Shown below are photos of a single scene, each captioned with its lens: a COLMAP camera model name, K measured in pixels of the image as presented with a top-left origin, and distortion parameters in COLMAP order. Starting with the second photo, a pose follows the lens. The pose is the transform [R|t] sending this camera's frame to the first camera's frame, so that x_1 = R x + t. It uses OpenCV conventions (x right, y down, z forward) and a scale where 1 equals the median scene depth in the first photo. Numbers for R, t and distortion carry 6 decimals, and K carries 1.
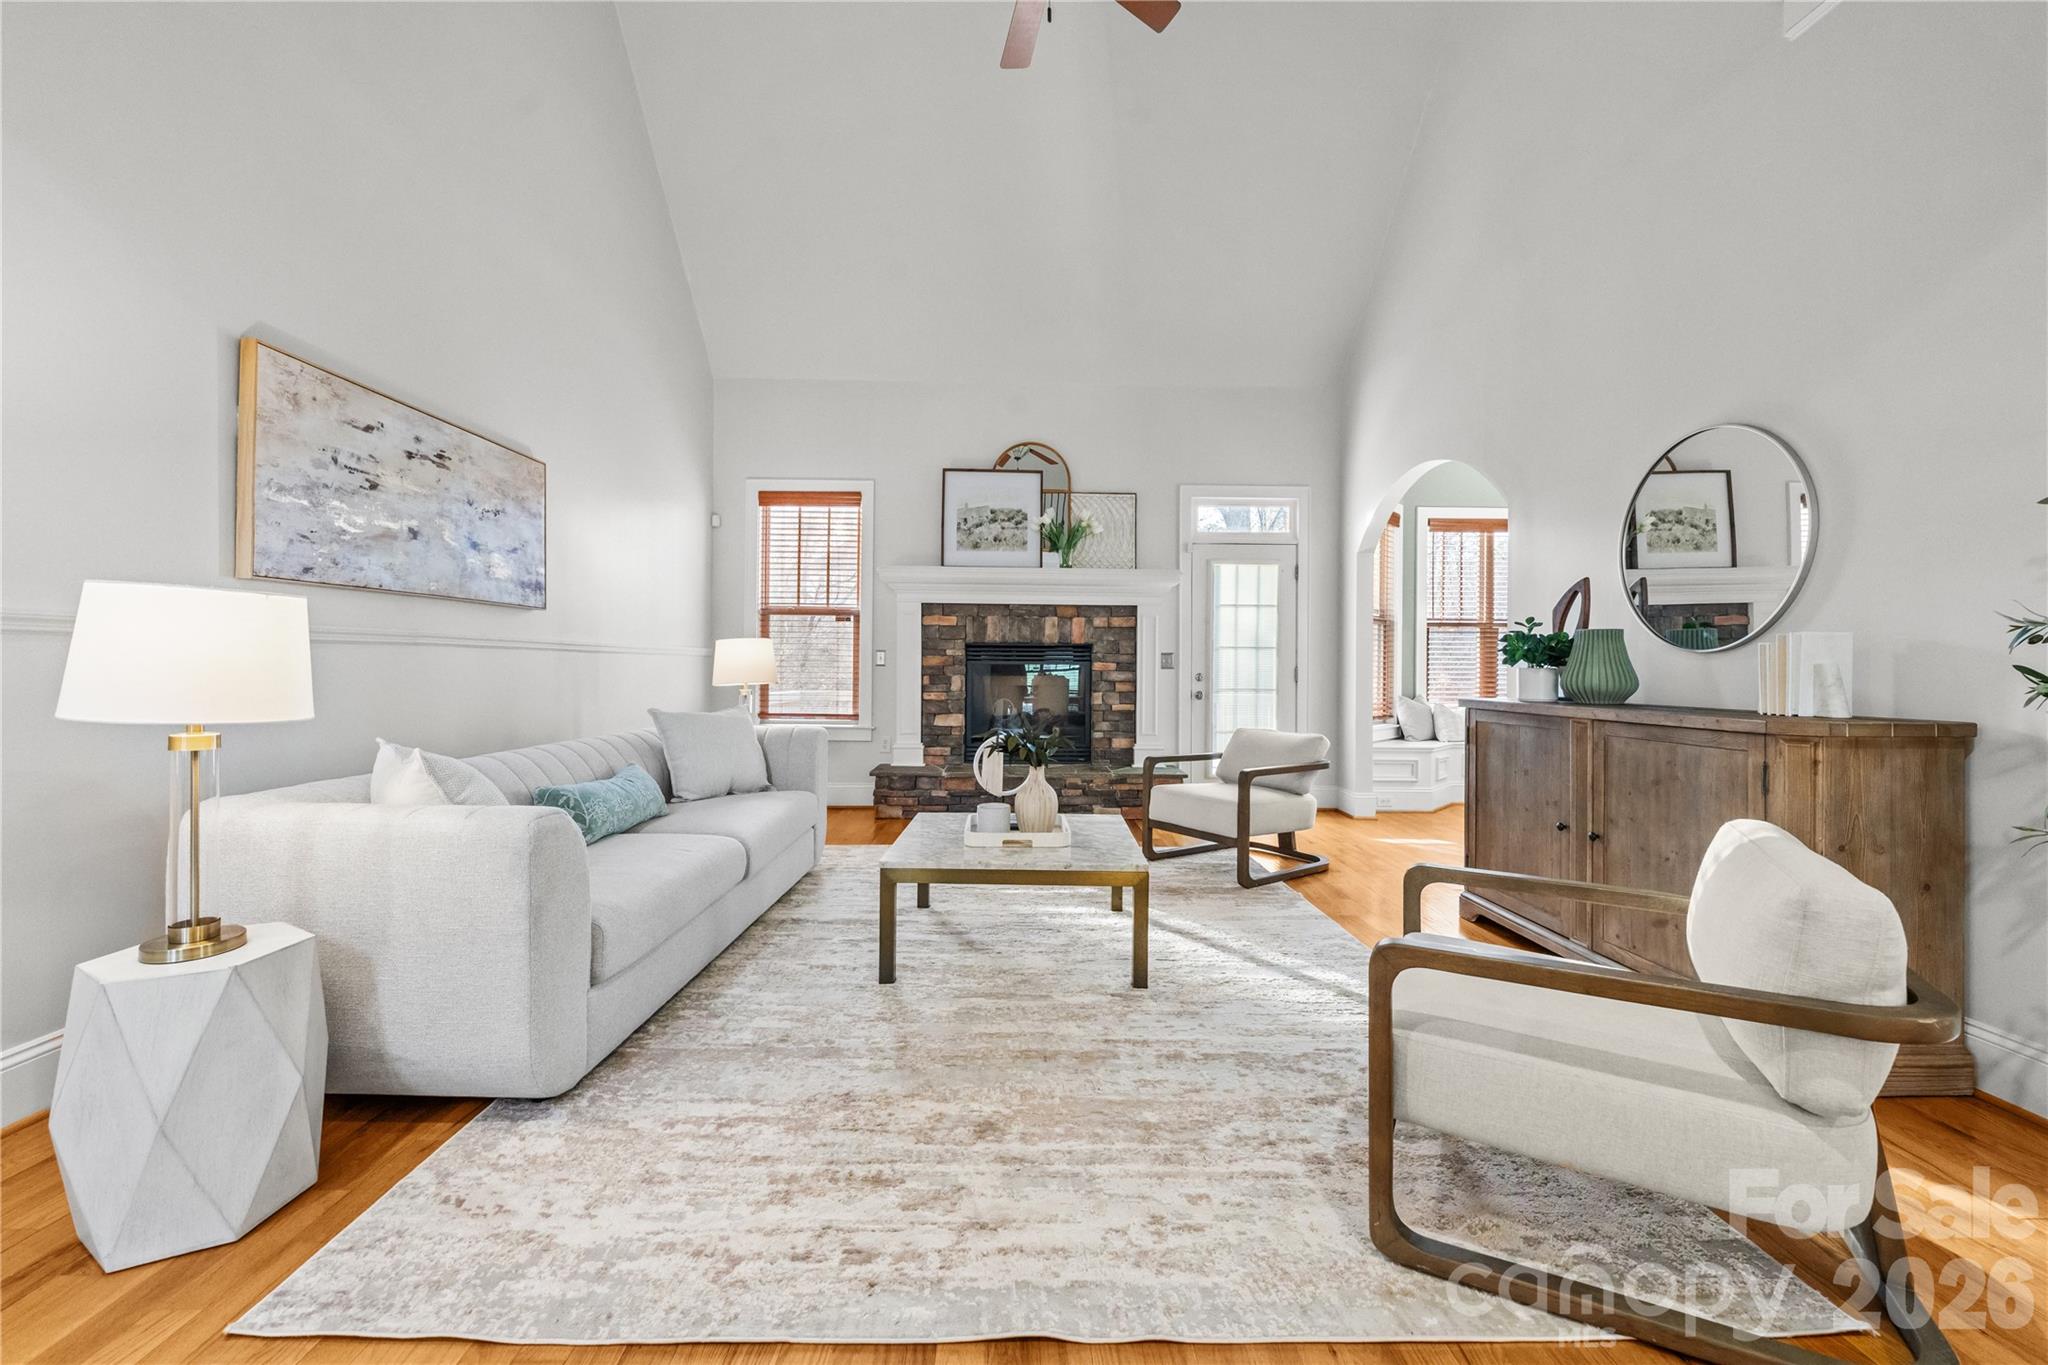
lens RADIAL K [[825.0, 0, 1024.0], [0, 825.0, 682.5], [0, 0, 1]] dist [0.000268, -0.000044]
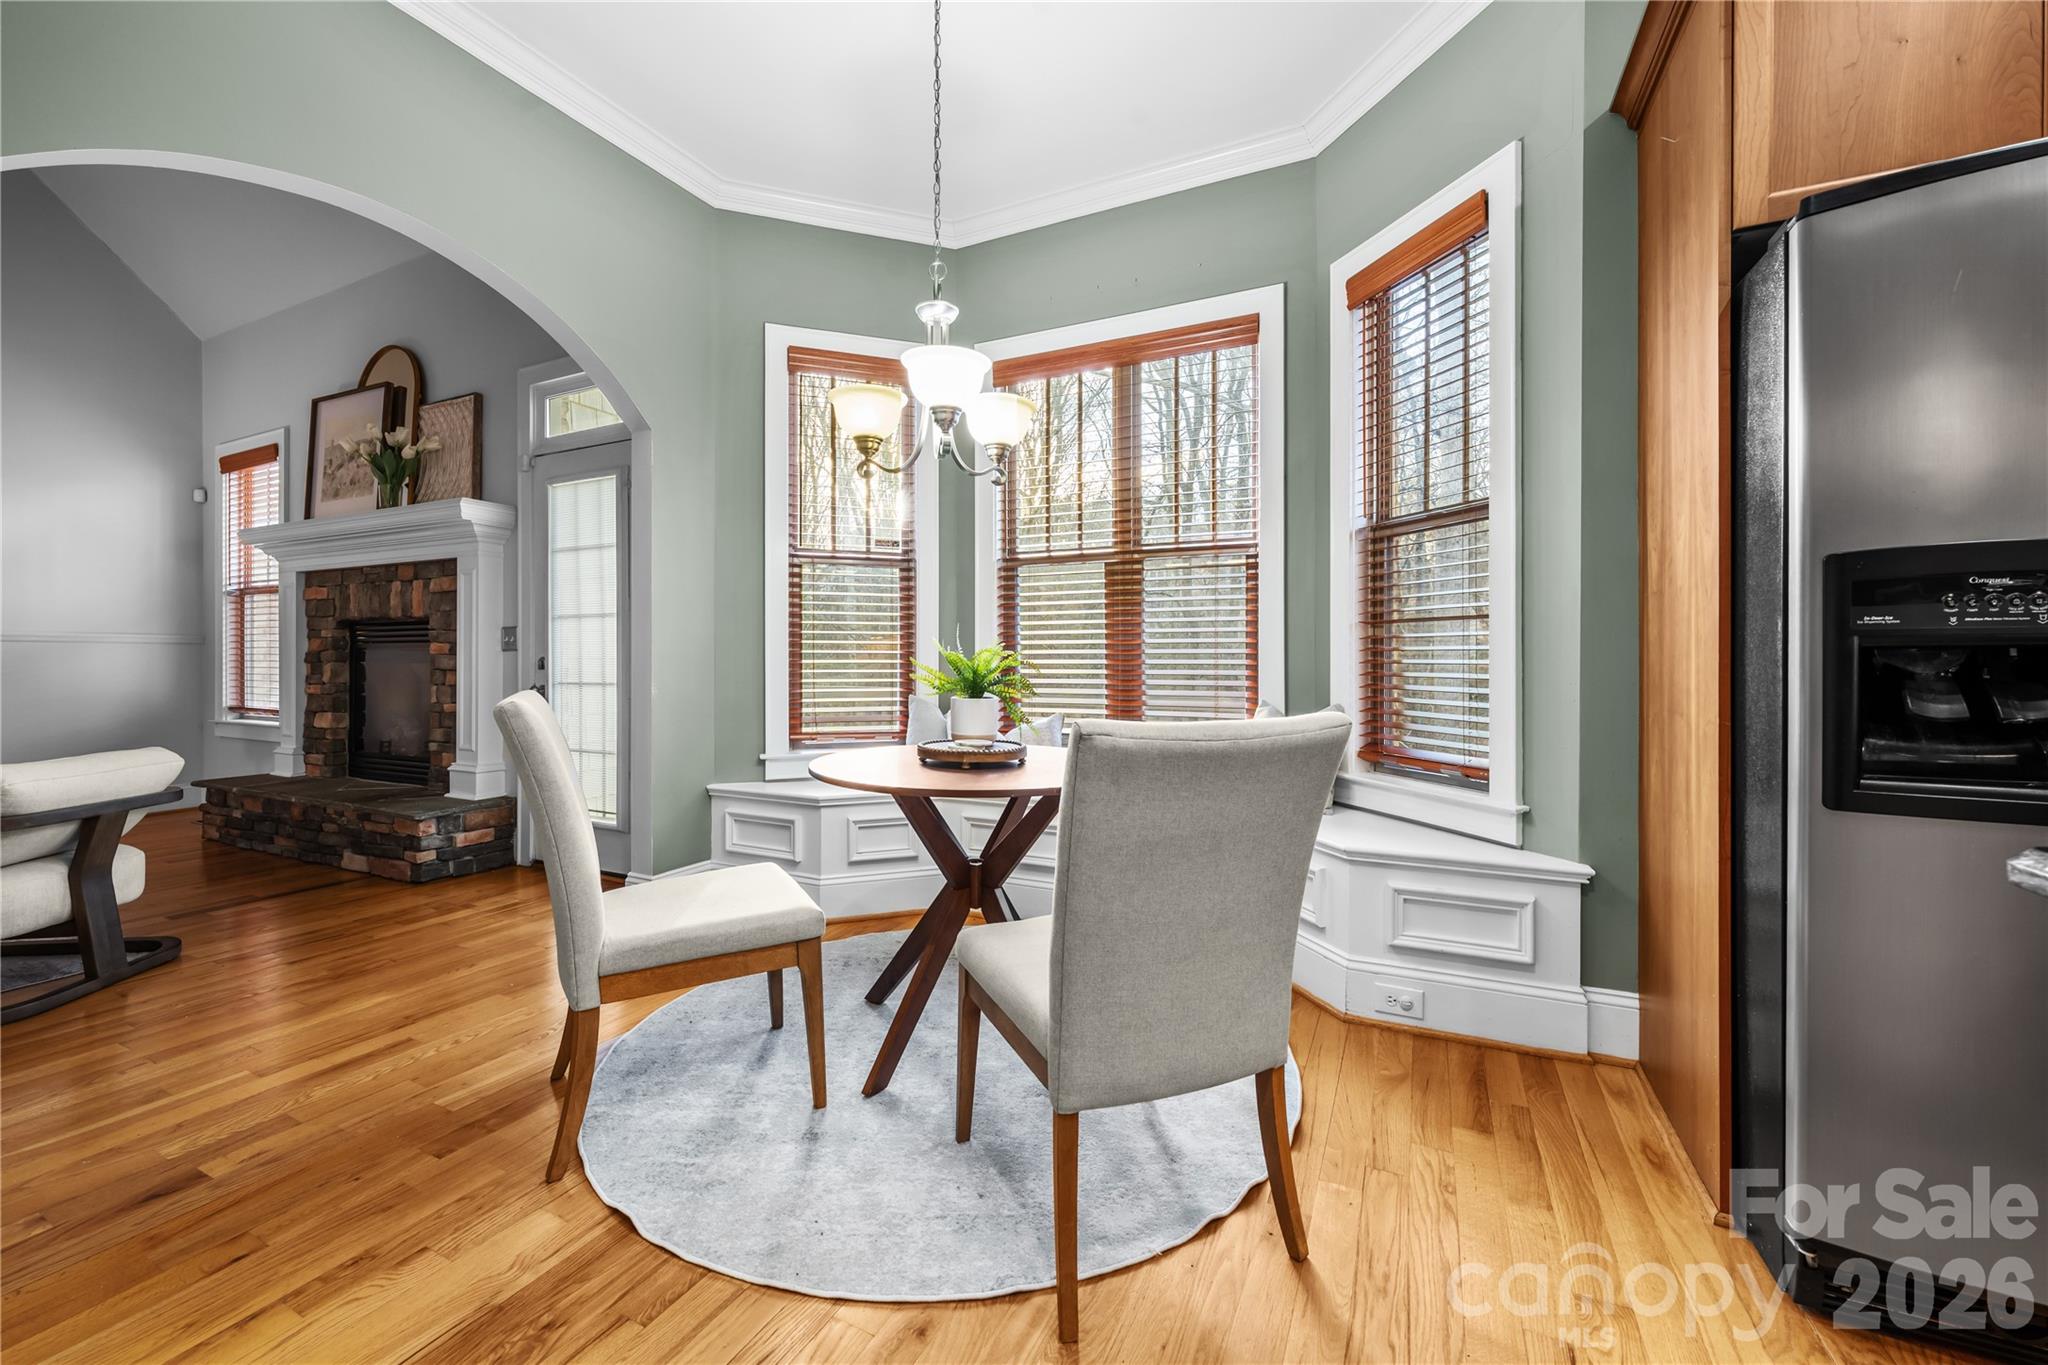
lens RADIAL K [[825.0, 0, 1024.0], [0, 825.0, 682.5], [0, 0, 1]] dist [0.000268, -0.000044]
pose [[0.887970, 0.003946, -0.459884, 0.858684], [-0.002203, 0.999988, 0.004326, 0.005082], [0.459895, -0.002828, 0.887969, 0.608922]]
